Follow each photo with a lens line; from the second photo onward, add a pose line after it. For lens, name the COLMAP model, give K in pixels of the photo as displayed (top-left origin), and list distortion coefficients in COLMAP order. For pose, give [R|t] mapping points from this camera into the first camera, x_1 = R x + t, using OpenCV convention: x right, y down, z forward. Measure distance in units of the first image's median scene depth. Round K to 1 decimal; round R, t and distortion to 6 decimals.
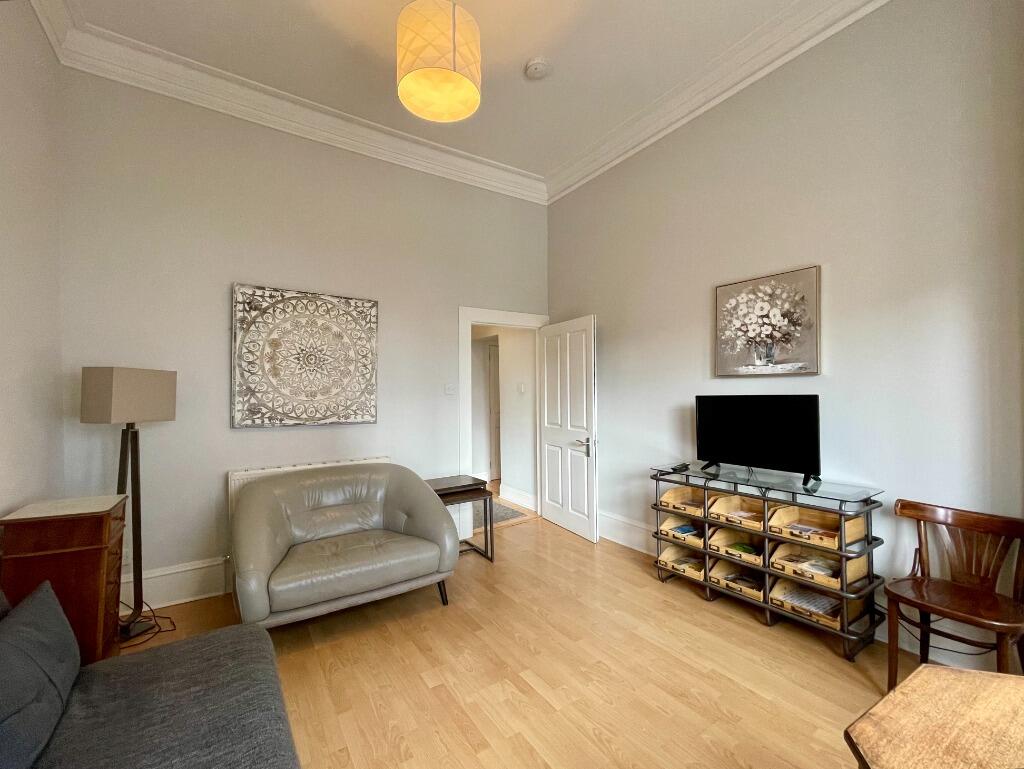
lens RADIAL K [[408.6, 0, 522.0], [0, 408.6, 393.2], [0, 0, 1]] dist [-0.004065, -0.000556]
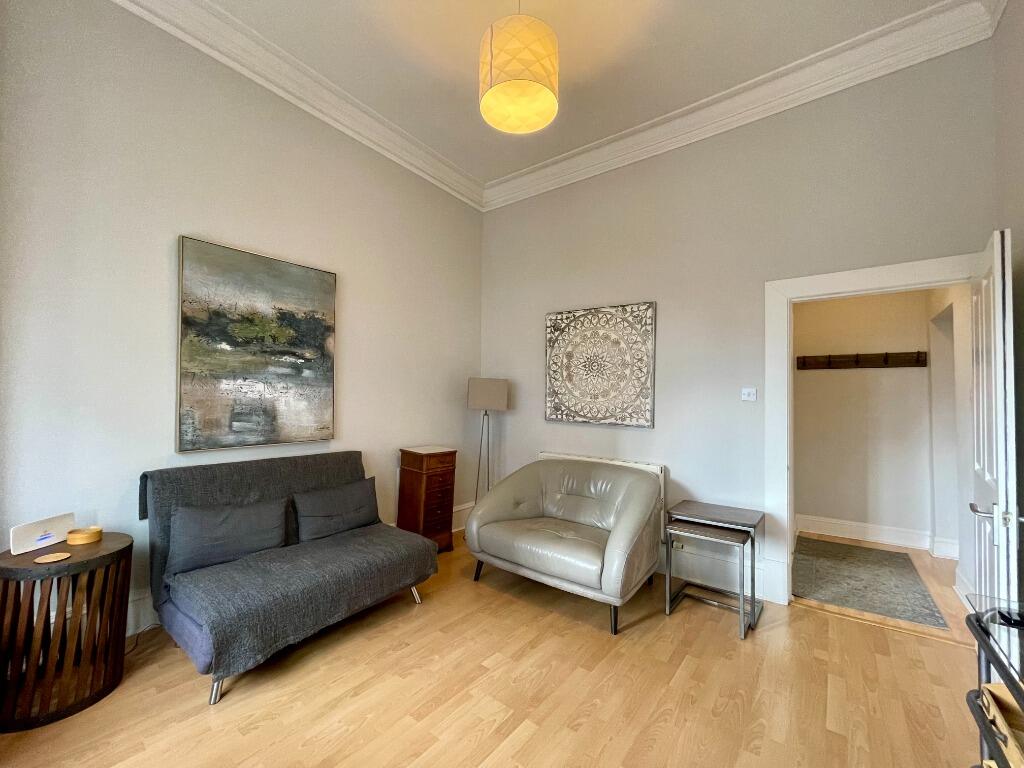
lens RADIAL K [[408.6, 0, 522.0], [0, 408.6, 392.7], [0, 0, 1]] dist [-0.004065, -0.000556]
pose [[0.325311, 0.002414, -0.945604, 0.526036], [-0.027898, 0.999586, -0.007046, 0.005768], [0.945196, 0.028673, 0.325243, 0.459954]]
